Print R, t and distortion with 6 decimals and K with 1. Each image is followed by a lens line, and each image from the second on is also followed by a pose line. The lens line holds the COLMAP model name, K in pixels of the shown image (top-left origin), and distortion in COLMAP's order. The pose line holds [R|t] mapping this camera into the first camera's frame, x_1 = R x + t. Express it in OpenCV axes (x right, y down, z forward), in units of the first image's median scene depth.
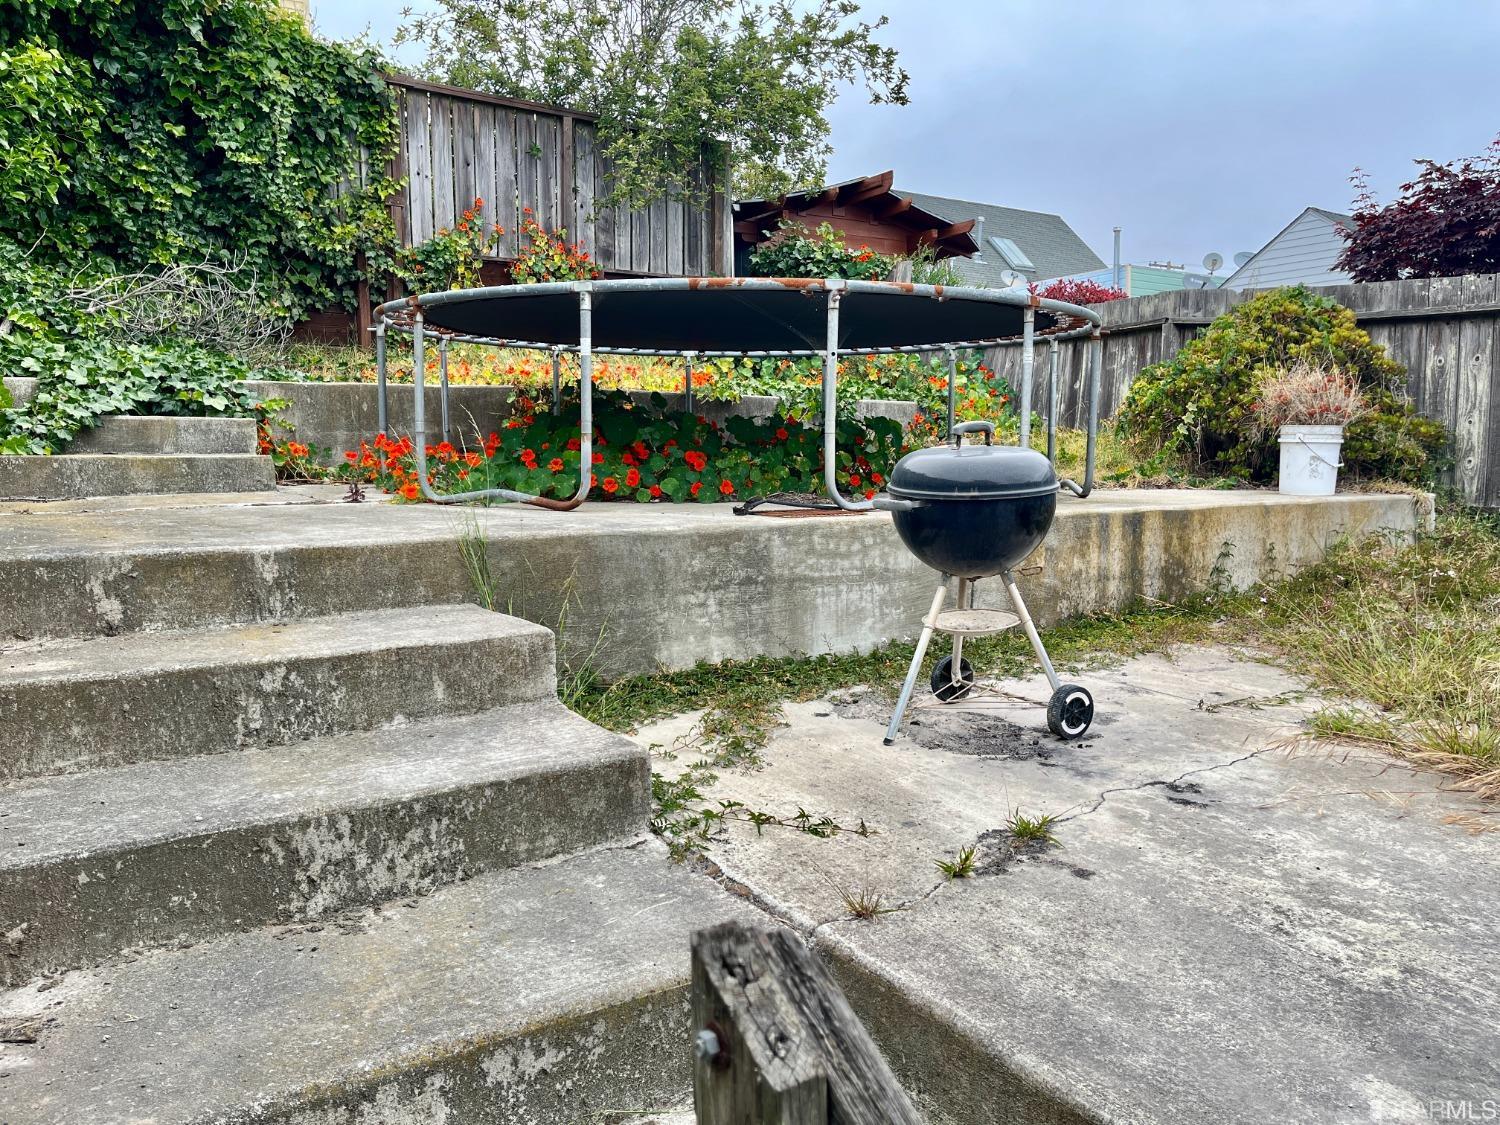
lens RADIAL K [[1134.0, 0, 750.0], [0, 1134.0, 562.5], [0, 0, 1]] dist [0.060553, -0.083406]
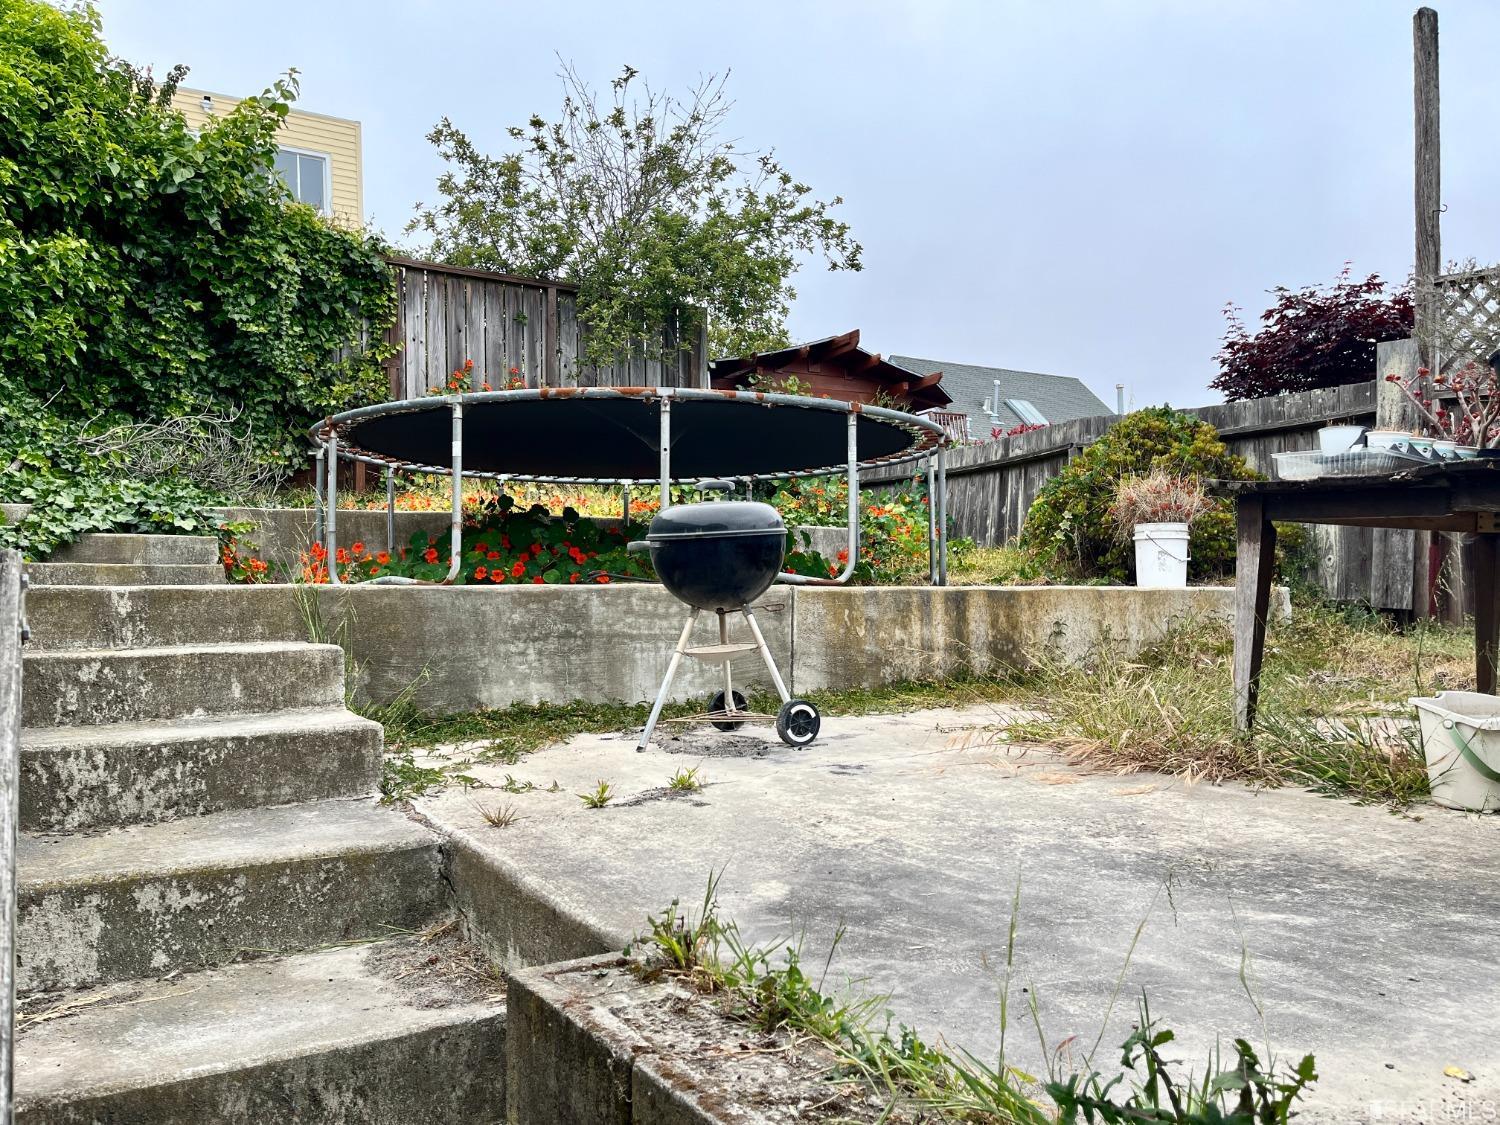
lens RADIAL K [[1134.0, 0, 750.0], [0, 1134.0, 562.5], [0, 0, 1]] dist [0.060553, -0.083406]
pose [[0.998616, -0.017733, -0.049510, 0.152613], [0.010290, 0.989123, -0.146731, 0.072441], [0.051574, 0.146019, 0.987937, -0.091240]]
